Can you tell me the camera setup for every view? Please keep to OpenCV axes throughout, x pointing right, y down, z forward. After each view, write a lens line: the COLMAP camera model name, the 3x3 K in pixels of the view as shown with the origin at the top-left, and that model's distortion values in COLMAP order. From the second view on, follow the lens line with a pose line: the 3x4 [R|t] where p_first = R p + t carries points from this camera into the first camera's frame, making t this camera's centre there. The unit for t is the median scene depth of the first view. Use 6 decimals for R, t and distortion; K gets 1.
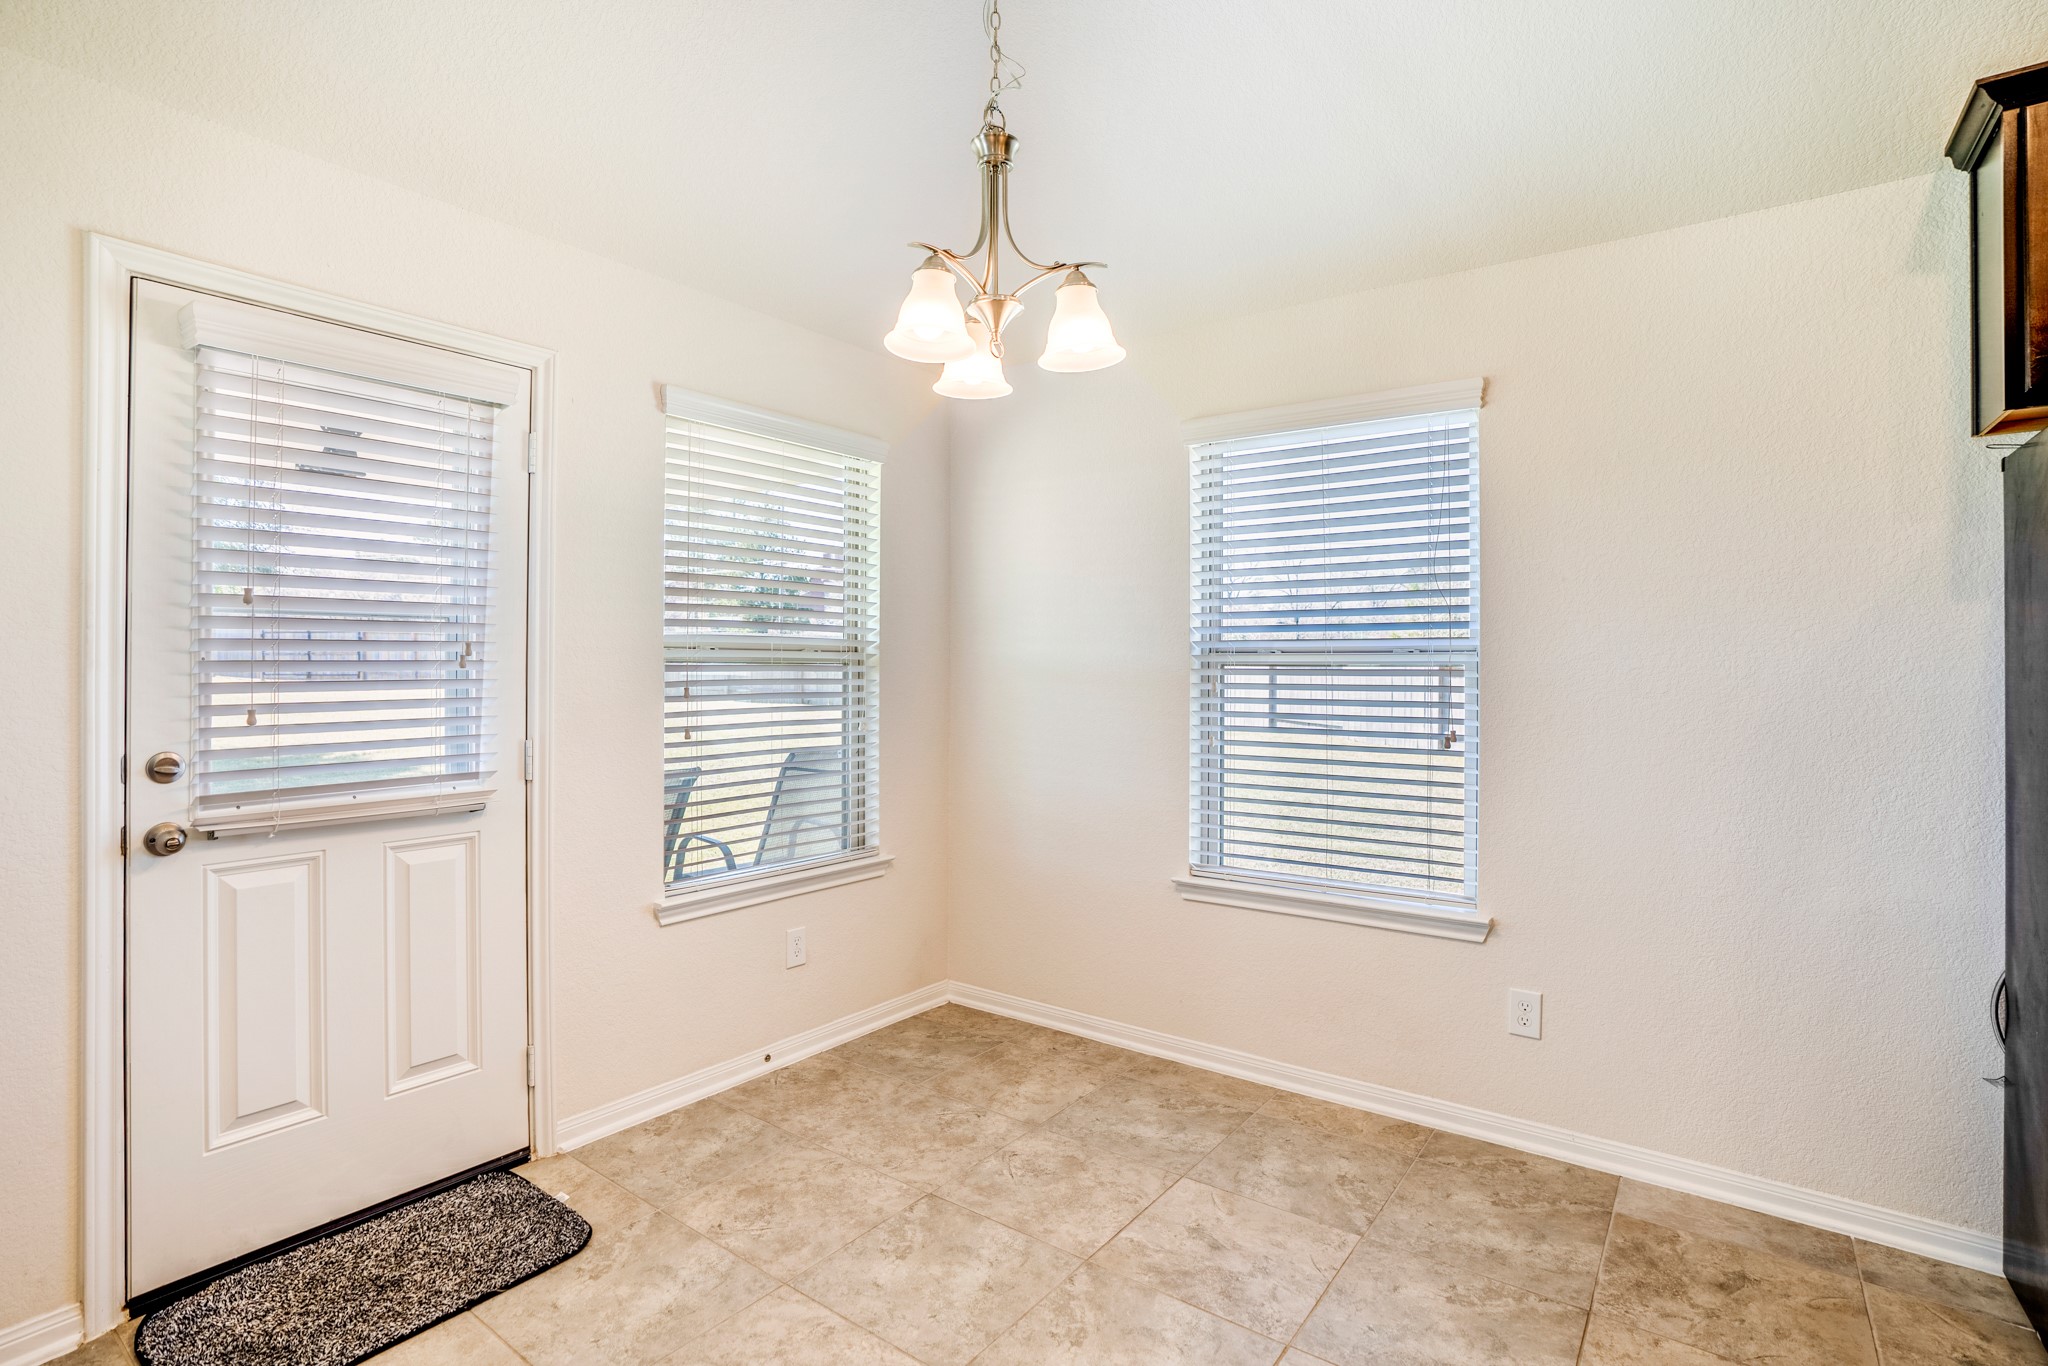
lens RADIAL K [[977.8, 0, 1019.8], [0, 977.8, 670.2], [0, 0, 1]] dist [-0.027857, 0.007814]
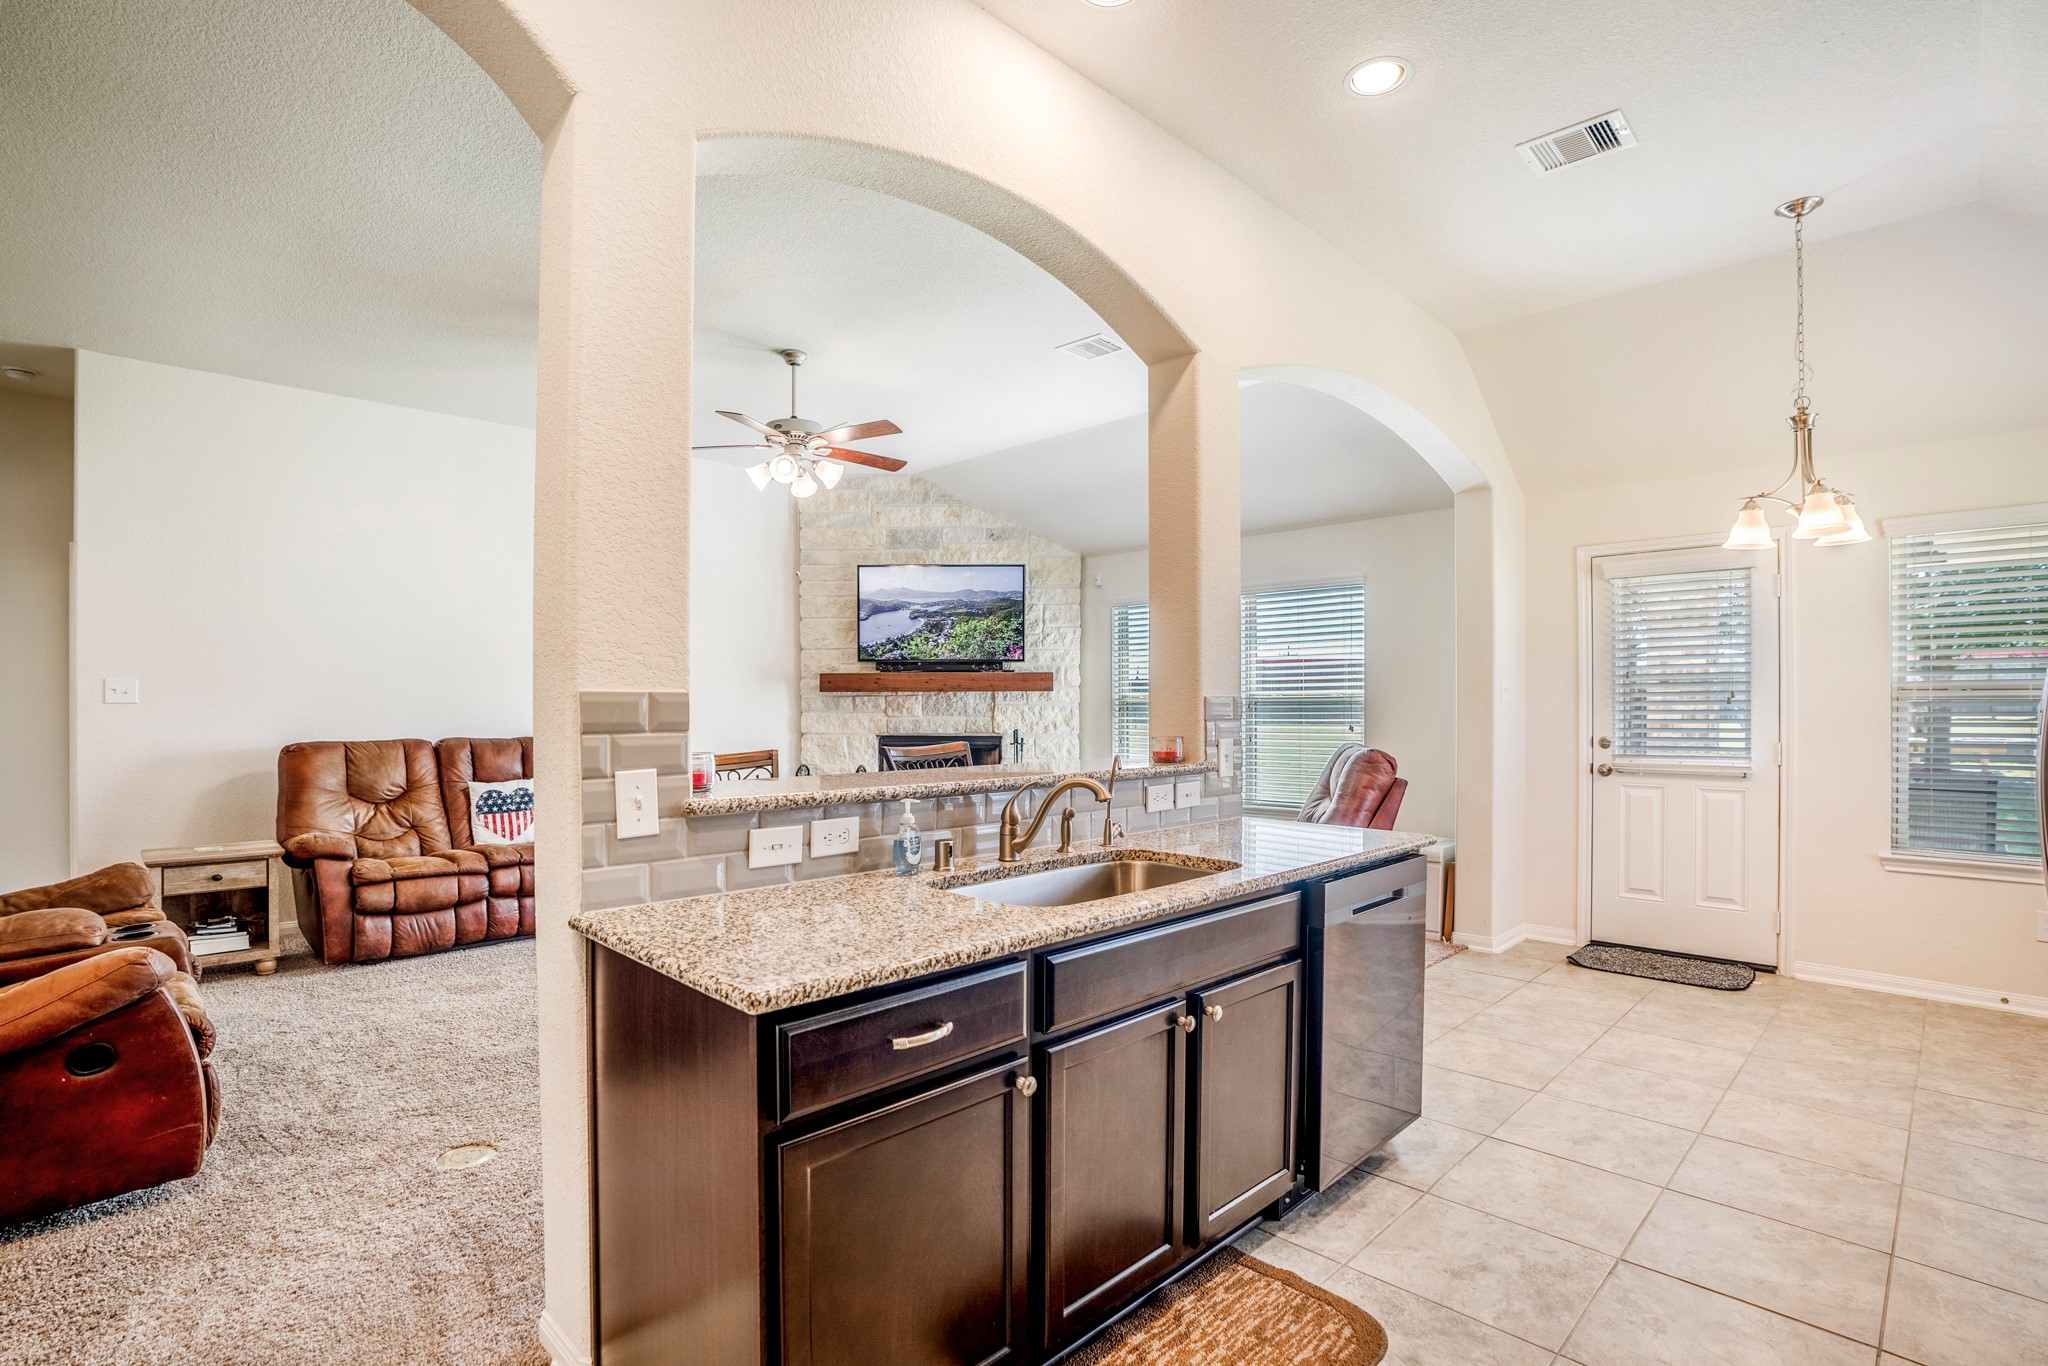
lens RADIAL K [[977.8, 0, 990.5], [0, 977.8, 706.4], [0, 0, 1]] dist [-0.027857, 0.007814]
pose [[-0.168930, -0.005780, -0.985611, 1.641679], [-0.003341, 0.999980, -0.005292, 0.018402], [0.985622, 0.002399, -0.168946, -0.170580]]
